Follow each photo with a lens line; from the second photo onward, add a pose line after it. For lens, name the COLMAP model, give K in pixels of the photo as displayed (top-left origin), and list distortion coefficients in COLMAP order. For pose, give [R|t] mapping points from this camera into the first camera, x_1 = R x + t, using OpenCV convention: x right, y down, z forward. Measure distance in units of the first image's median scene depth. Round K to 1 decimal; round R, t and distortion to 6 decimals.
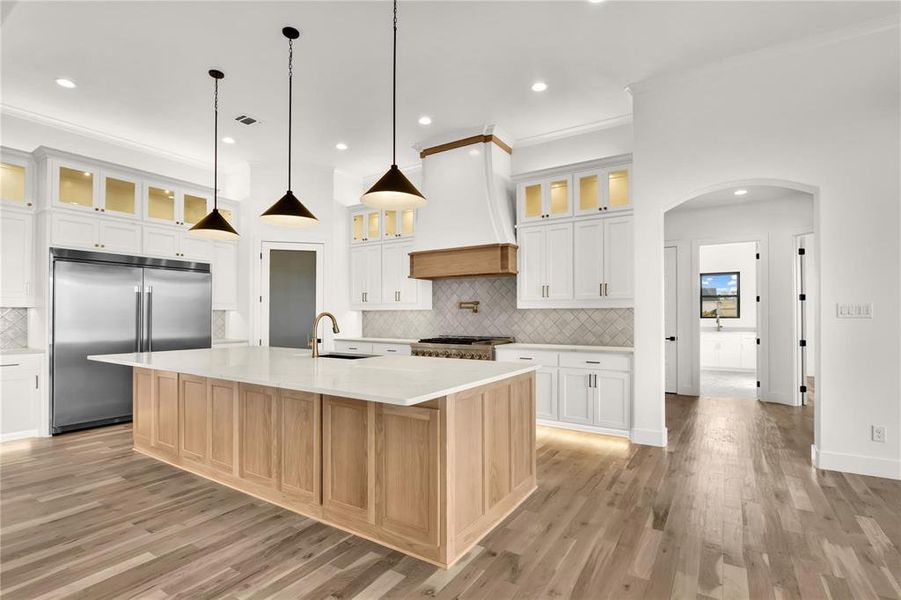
lens RADIAL K [[427.5, 0, 450.9], [0, 427.5, 313.1], [0, 0, 1]] dist [-0.013518, -0.000038]
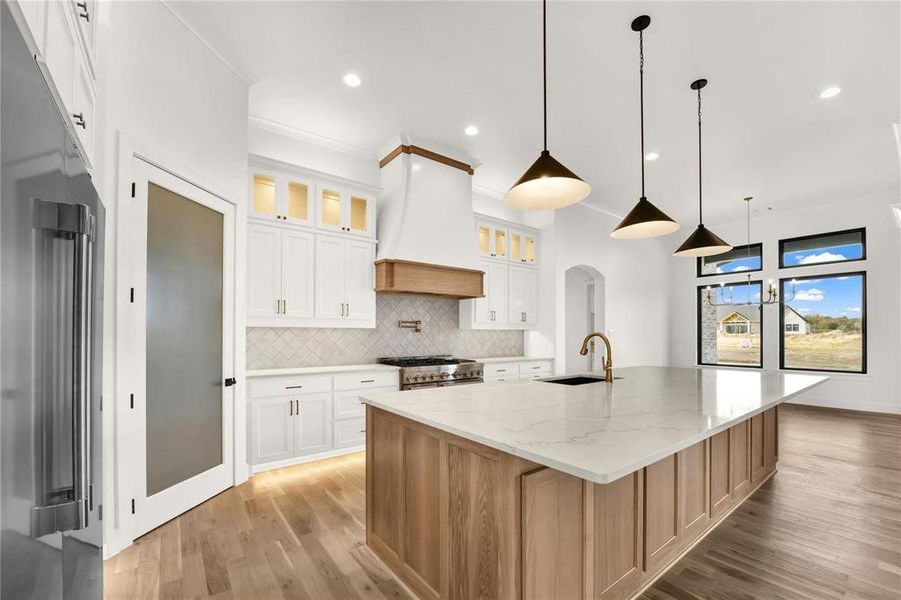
lens RADIAL K [[373.2, 0, 453.9], [0, 373.2, 336.1], [0, 0, 1]] dist [-0.021300, -0.000192]
pose [[0.346819, -0.002914, 0.937928, -0.889125], [-0.006389, 0.999965, 0.005469, 0.003545], [-0.937910, -0.007890, 0.346788, 0.778754]]
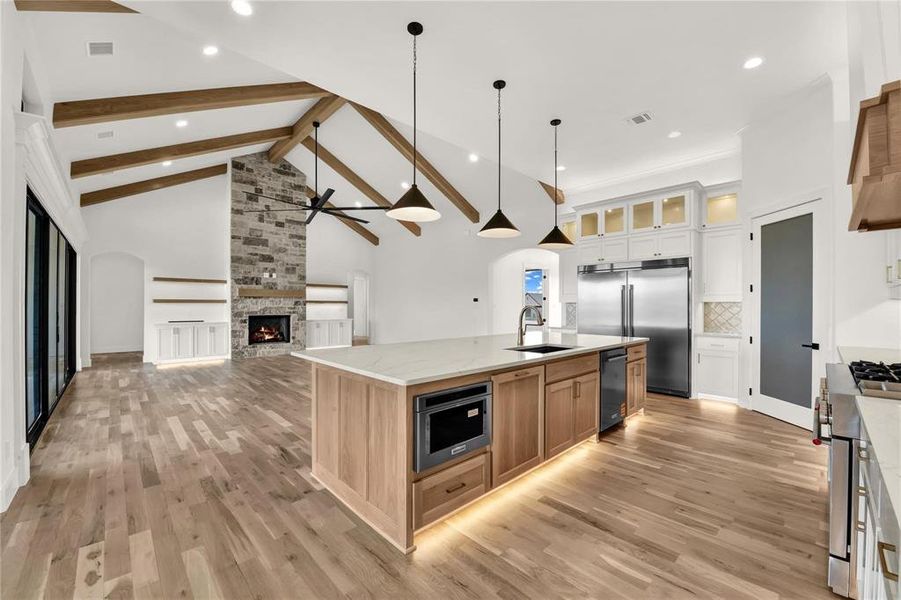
lens RADIAL K [[365.2, 0, 453.6], [0, 365.2, 305.1], [0, 0, 1]] dist [-0.035874, -0.000083]
pose [[-0.240526, -0.008720, -0.970604, 0.493197], [0.003487, 0.999945, -0.009847, 0.006711], [0.970636, -0.005753, -0.240482, 0.796523]]
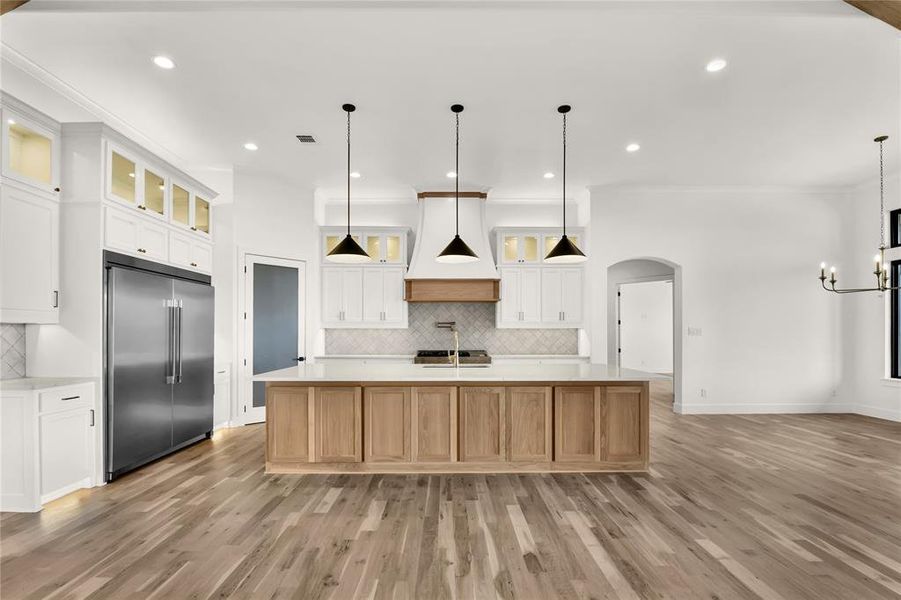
lens RADIAL K [[434.3, 0, 449.0], [0, 434.3, 328.8], [0, 0, 1]] dist [-0.014217, -0.000263]
pose [[0.837282, 0.005352, 0.546745, -0.782280], [-0.004032, 0.999985, -0.003615, -0.003931], [-0.546756, 0.000822, 0.837291, -0.042473]]
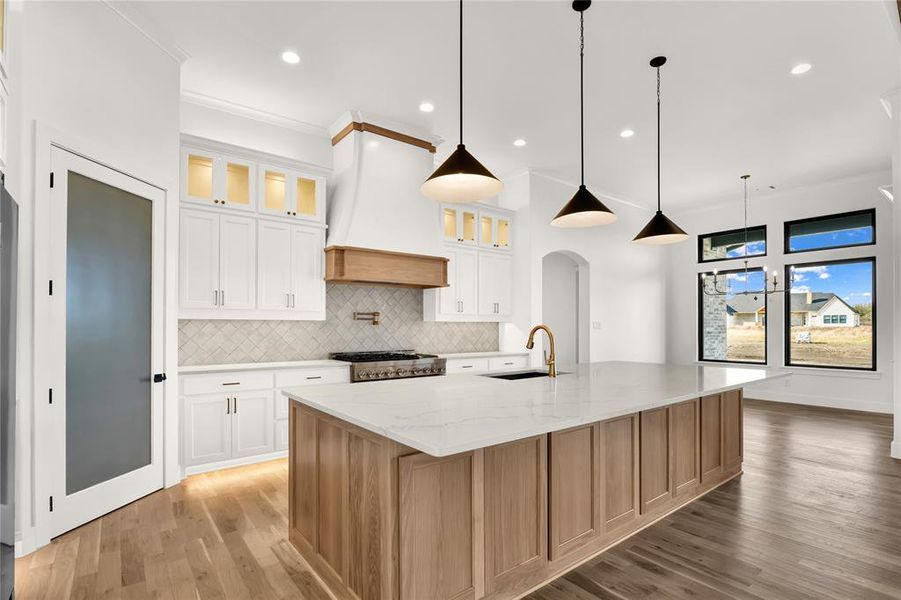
lens RADIAL K [[434.3, 0, 449.0], [0, 434.3, 328.8], [0, 0, 1]] dist [-0.014217, -0.000263]
pose [[0.341060, -0.002581, 0.940038, -0.925104], [-0.005934, 0.999970, 0.004898, 0.002407], [-0.940023, -0.007249, 0.341035, 0.678241]]
